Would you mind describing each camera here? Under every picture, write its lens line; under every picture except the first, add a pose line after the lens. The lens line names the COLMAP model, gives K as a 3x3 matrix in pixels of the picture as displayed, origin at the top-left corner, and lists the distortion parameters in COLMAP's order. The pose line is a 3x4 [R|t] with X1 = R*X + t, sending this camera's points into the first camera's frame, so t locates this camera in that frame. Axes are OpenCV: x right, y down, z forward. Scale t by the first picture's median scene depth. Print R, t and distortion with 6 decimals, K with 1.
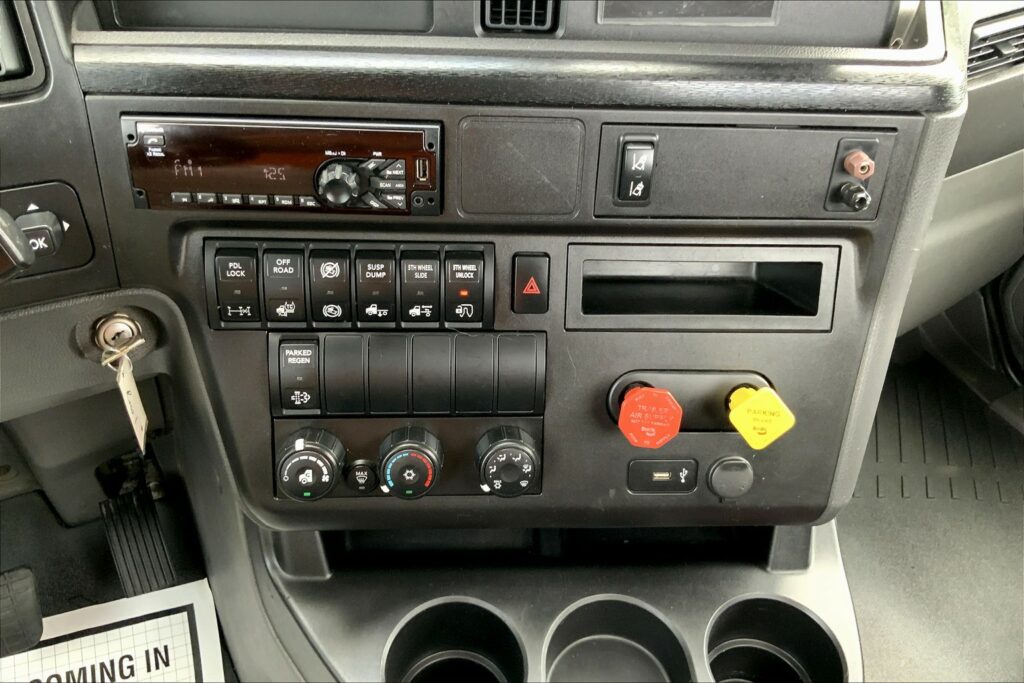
lens RADIAL K [[826.1, 0, 512.0], [0, 826.1, 341.5], [0, 0, 1]] dist [0.068653, -0.153163]
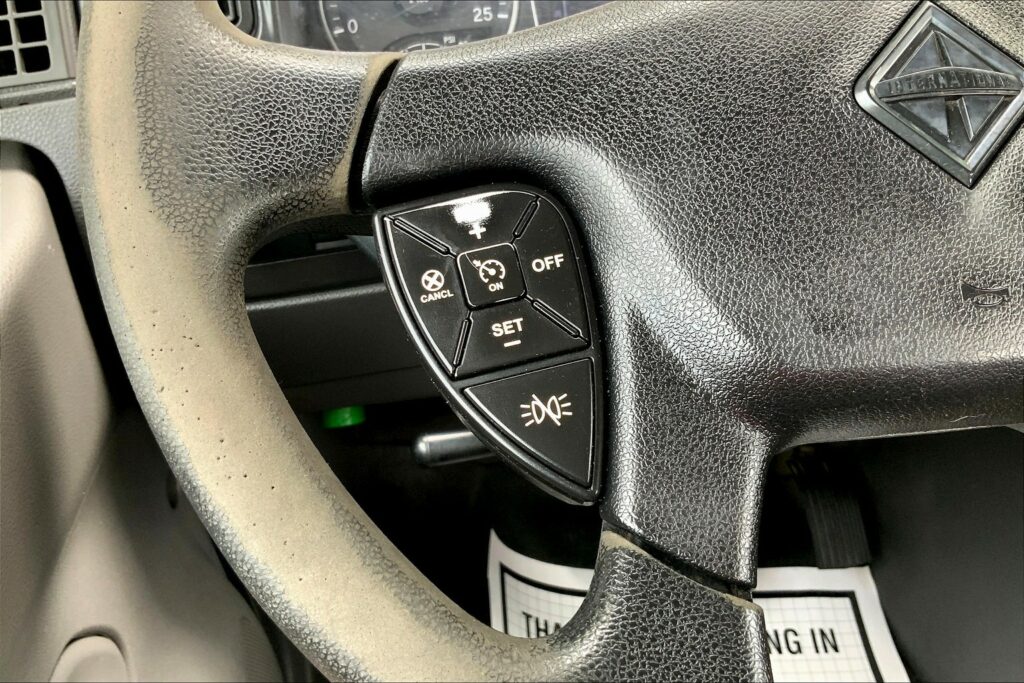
lens RADIAL K [[882.4, 0, 553.3], [0, 882.4, 343.5], [0, 0, 1]] dist [0.086811, 0.003099]
pose [[0.945118, 0.116531, -0.305241, -0.742293], [-0.131808, 0.990826, -0.029853, 0.203453], [0.298962, 0.068448, 0.951807, -0.117249]]
